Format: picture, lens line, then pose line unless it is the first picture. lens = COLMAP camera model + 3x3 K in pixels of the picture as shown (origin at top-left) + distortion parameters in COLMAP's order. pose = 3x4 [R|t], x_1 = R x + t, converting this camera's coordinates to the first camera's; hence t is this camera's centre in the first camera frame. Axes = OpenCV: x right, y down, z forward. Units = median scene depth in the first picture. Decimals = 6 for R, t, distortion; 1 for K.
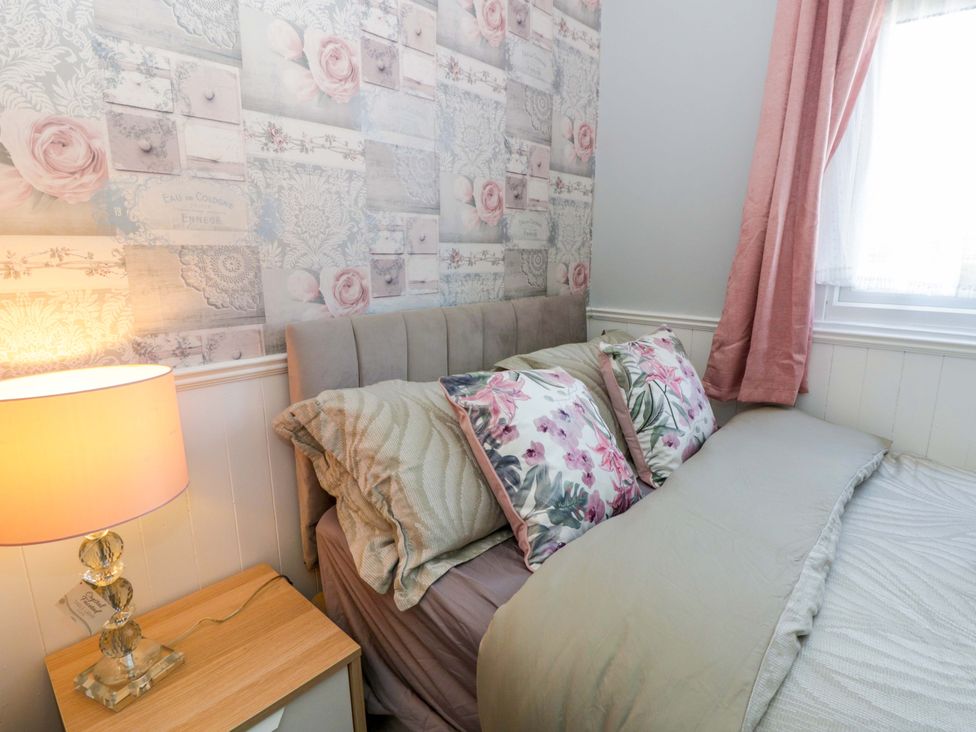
lens RADIAL K [[514.8, 0, 490.8], [0, 514.8, 361.5], [0, 0, 1]] dist [0.002489, -0.012088]
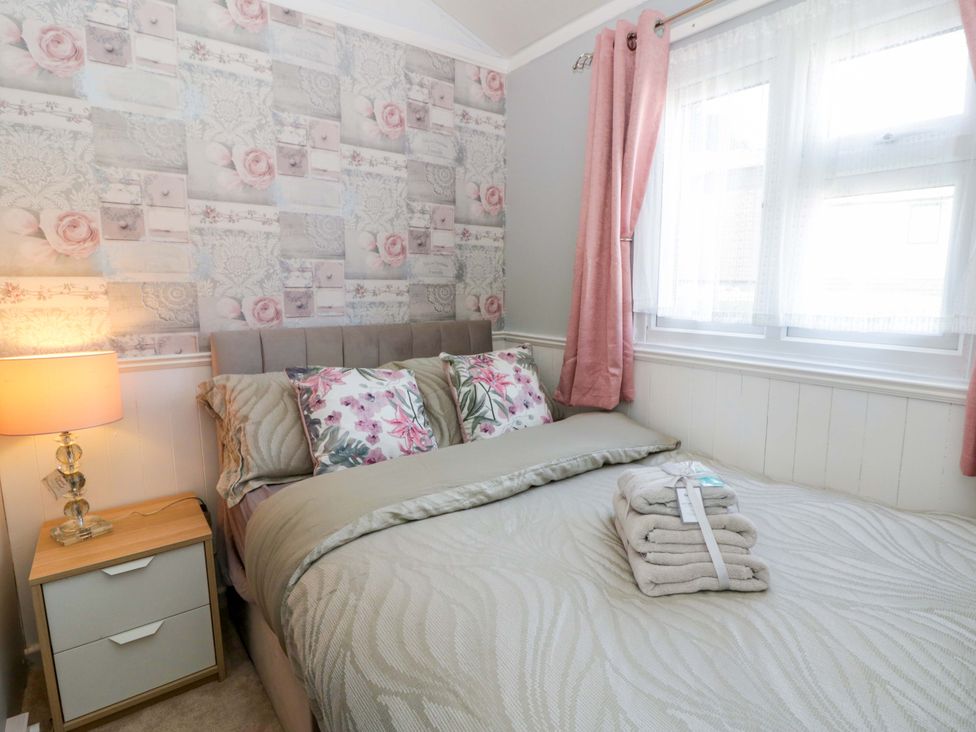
lens RADIAL K [[514.8, 0, 492.0], [0, 514.8, 359.7], [0, 0, 1]] dist [0.002489, -0.012088]
pose [[0.984179, 0.026585, -0.175170, 0.587023], [-0.038261, 0.997241, -0.063615, 0.062506], [0.172995, 0.069311, 0.982481, -0.302047]]
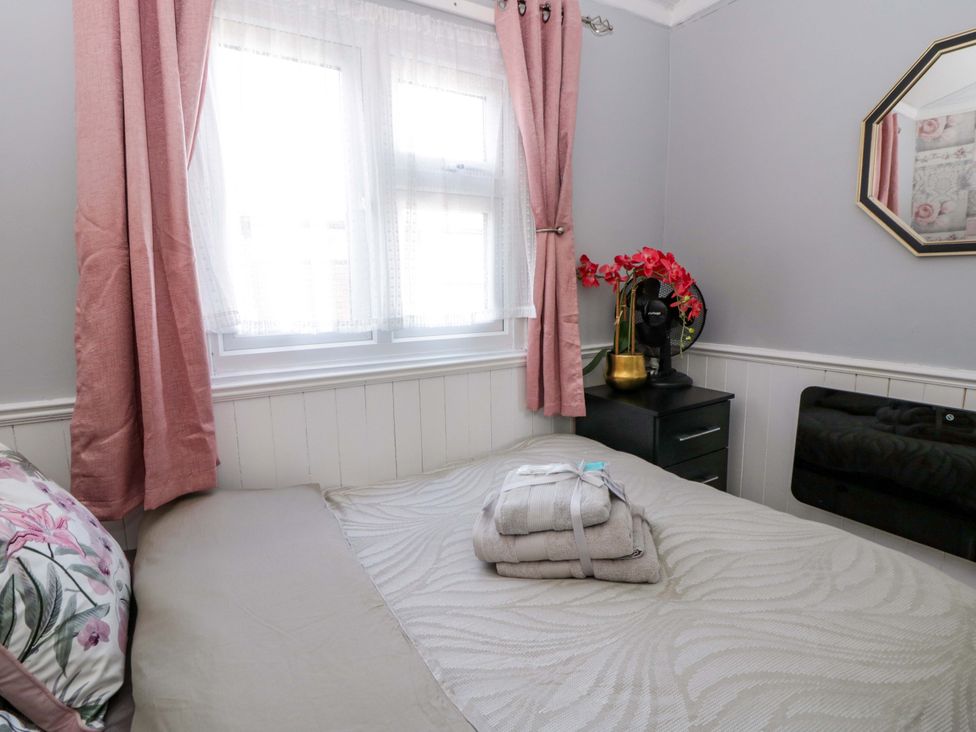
lens RADIAL K [[514.8, 0, 506.4], [0, 514.8, 354.6], [0, 0, 1]] dist [0.002489, -0.012088]
pose [[0.266204, -0.139322, 0.953795, -0.021061], [0.213954, 0.973357, 0.082465, -0.092686], [-0.939872, 0.182115, 0.288919, 0.356746]]
